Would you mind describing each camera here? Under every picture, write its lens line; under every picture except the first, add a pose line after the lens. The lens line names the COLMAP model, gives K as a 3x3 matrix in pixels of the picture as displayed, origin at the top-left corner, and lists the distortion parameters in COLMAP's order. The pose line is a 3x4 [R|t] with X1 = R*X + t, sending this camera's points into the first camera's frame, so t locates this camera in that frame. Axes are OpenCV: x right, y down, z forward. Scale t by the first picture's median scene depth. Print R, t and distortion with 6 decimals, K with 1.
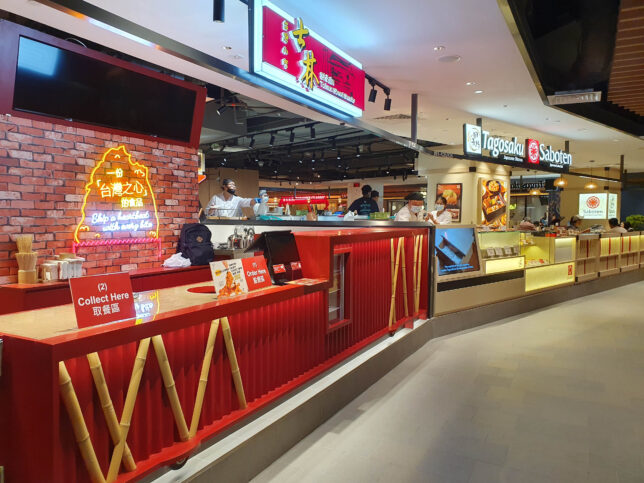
lens RADIAL K [[518.3, 0, 333.4], [0, 518.3, 242.1], [0, 0, 1]] dist [0.009023, -0.006039]
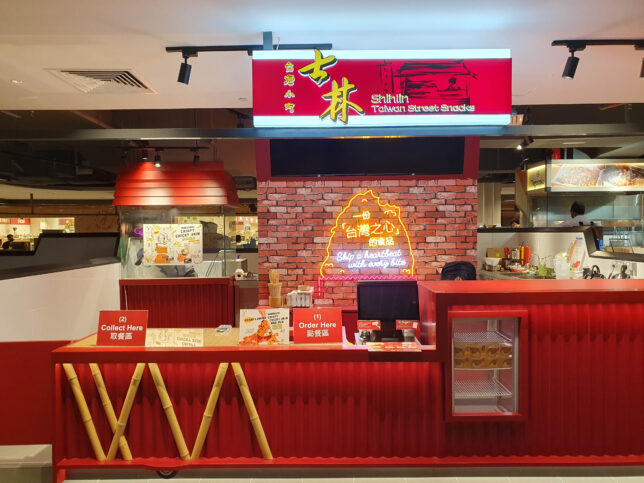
lens RADIAL K [[518.3, 0, 333.4], [0, 518.3, 242.1], [0, 0, 1]] dist [0.009023, -0.006039]
pose [[0.429148, 0.008884, -0.903191, 0.593062], [-0.032063, 0.999471, -0.005403, -0.073877], [0.902665, 0.031277, 0.429205, 0.507686]]
